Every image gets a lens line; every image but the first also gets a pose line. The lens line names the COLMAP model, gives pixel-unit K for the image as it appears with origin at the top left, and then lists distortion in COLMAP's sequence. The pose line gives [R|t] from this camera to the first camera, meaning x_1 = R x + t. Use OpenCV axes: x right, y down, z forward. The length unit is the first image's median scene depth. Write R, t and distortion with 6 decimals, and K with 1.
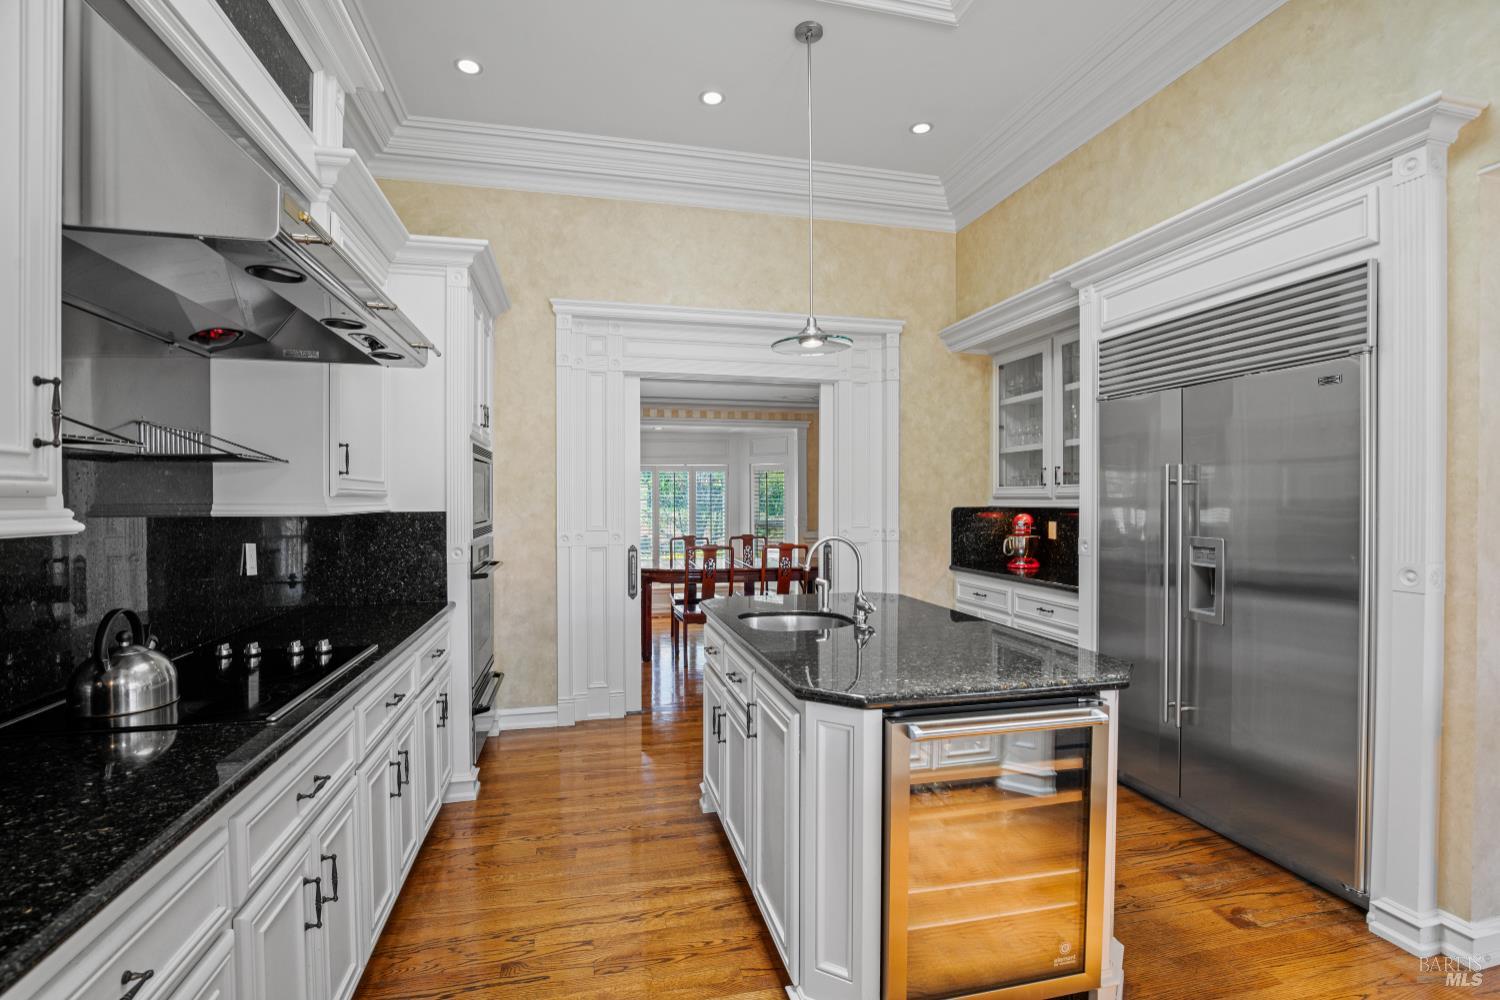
lens RADIAL K [[699.1, 0, 749.6], [0, 699.1, 501.9], [0, 0, 1]] dist [-0.034381, 0.004283]
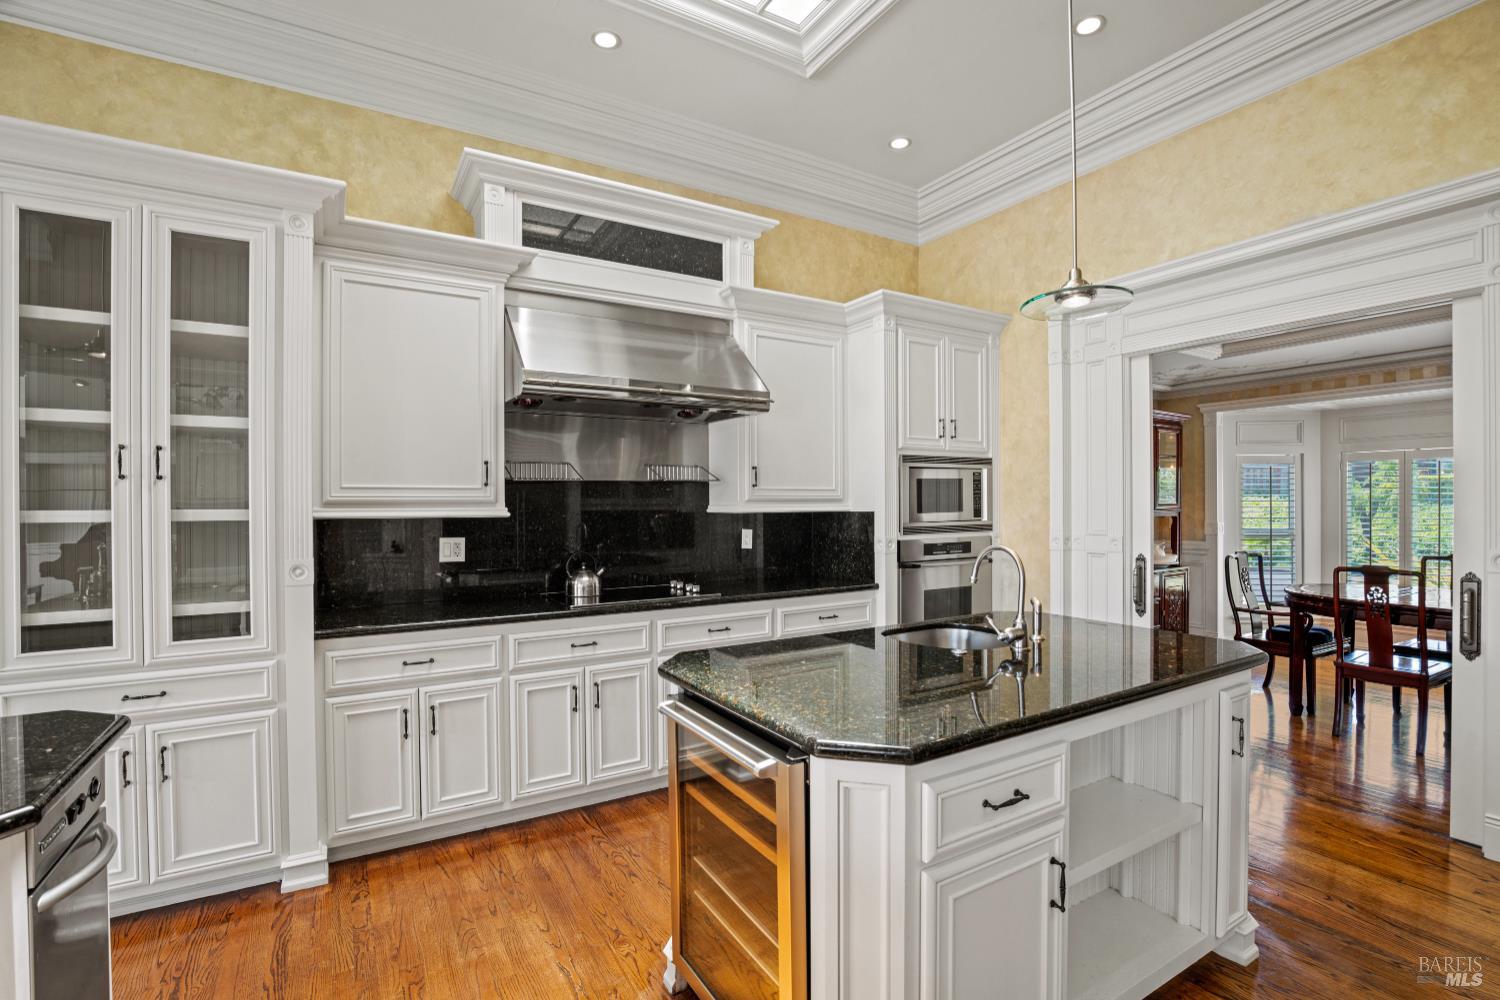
lens RADIAL K [[699.1, 0, 751.7], [0, 699.1, 503.1], [0, 0, 1]] dist [-0.034381, 0.004283]
pose [[0.292198, -0.000225, -0.956358, 0.542403], [0.002962, 0.999995, 0.000670, -0.002102], [0.956353, -0.003028, 0.292197, 0.314414]]
